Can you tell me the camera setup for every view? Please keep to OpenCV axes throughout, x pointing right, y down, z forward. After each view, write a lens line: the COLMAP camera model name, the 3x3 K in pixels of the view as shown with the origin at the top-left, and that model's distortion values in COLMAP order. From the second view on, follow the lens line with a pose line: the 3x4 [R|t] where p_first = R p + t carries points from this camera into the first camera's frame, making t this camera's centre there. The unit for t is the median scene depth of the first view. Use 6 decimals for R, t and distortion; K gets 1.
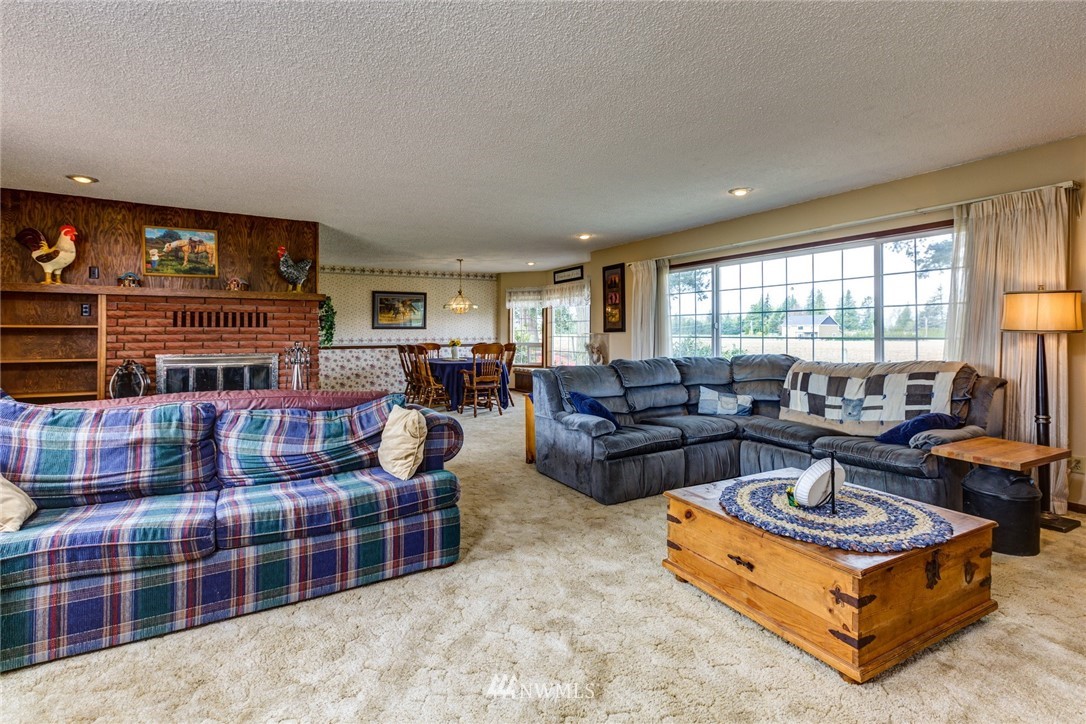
lens RADIAL K [[488.9, 0, 547.9], [0, 488.9, 332.0], [0, 0, 1]] dist [0.002934, -0.000762]
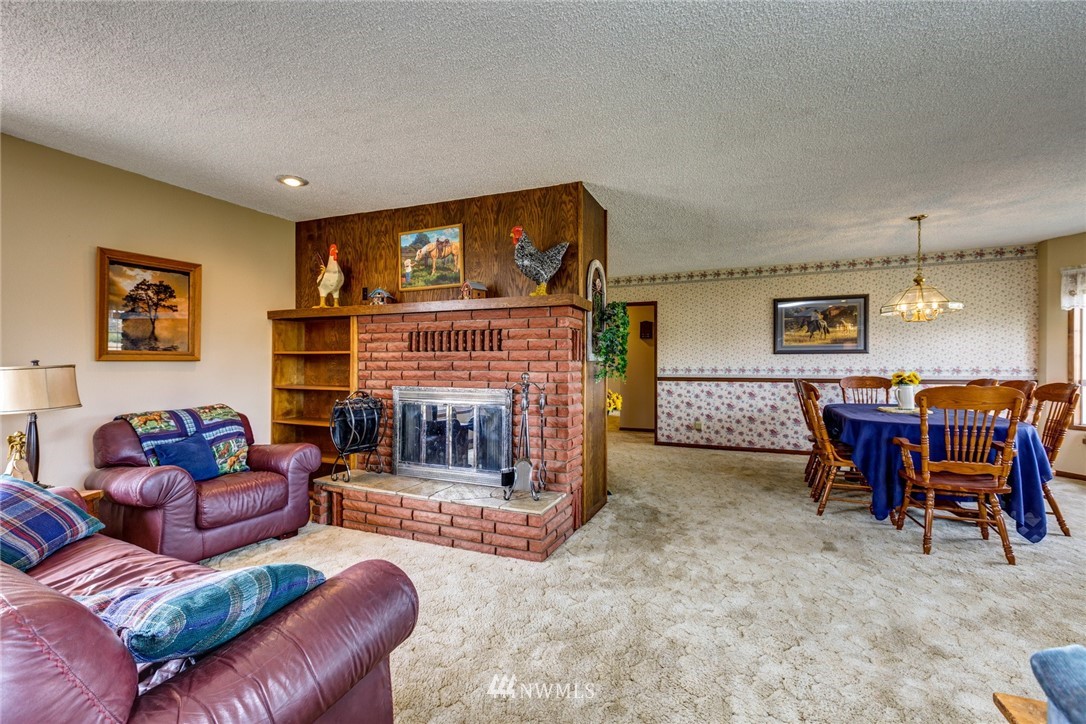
lens RADIAL K [[488.9, 0, 528.7], [0, 488.9, 357.8], [0, 0, 1]] dist [0.002934, -0.000762]
pose [[0.588936, -0.004991, -0.808164, -0.006586], [0.002283, 0.999987, -0.004512, 0.003370], [0.808177, 0.000813, 0.588940, 0.630628]]
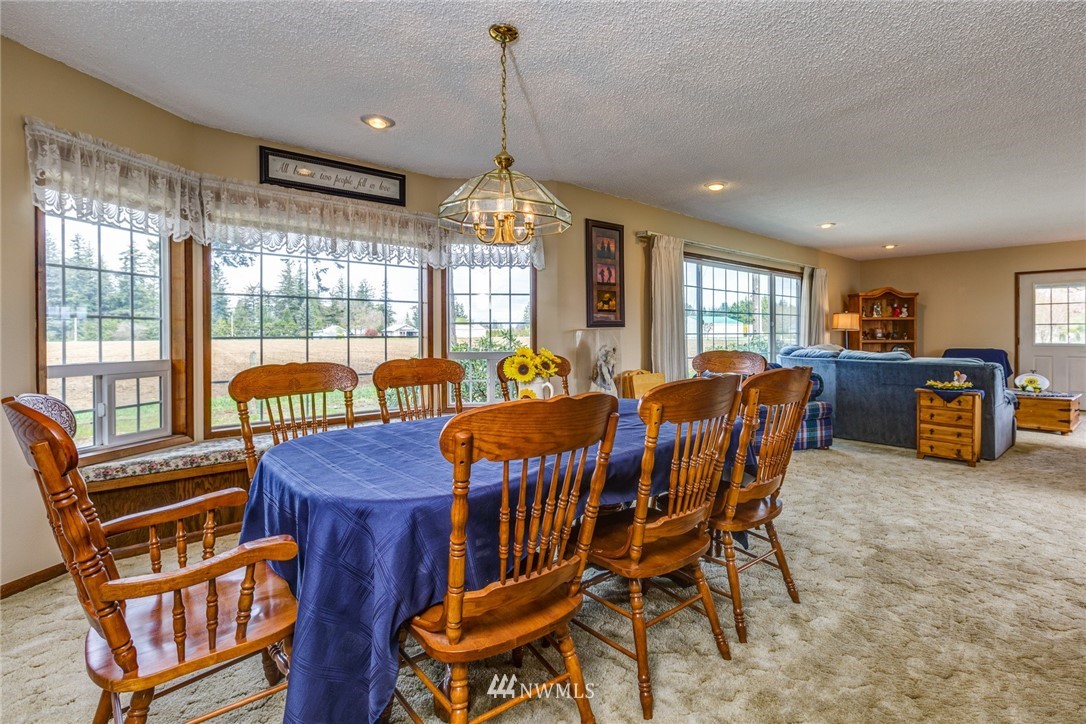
lens RADIAL K [[488.9, 0, 555.1], [0, 488.9, 337.3], [0, 0, 1]] dist [0.002934, -0.000762]
pose [[-0.184928, -0.010483, 0.982696, -0.665650], [0.000595, 0.999942, 0.010779, 0.009469], [-0.982752, 0.002578, -0.184911, 1.615601]]
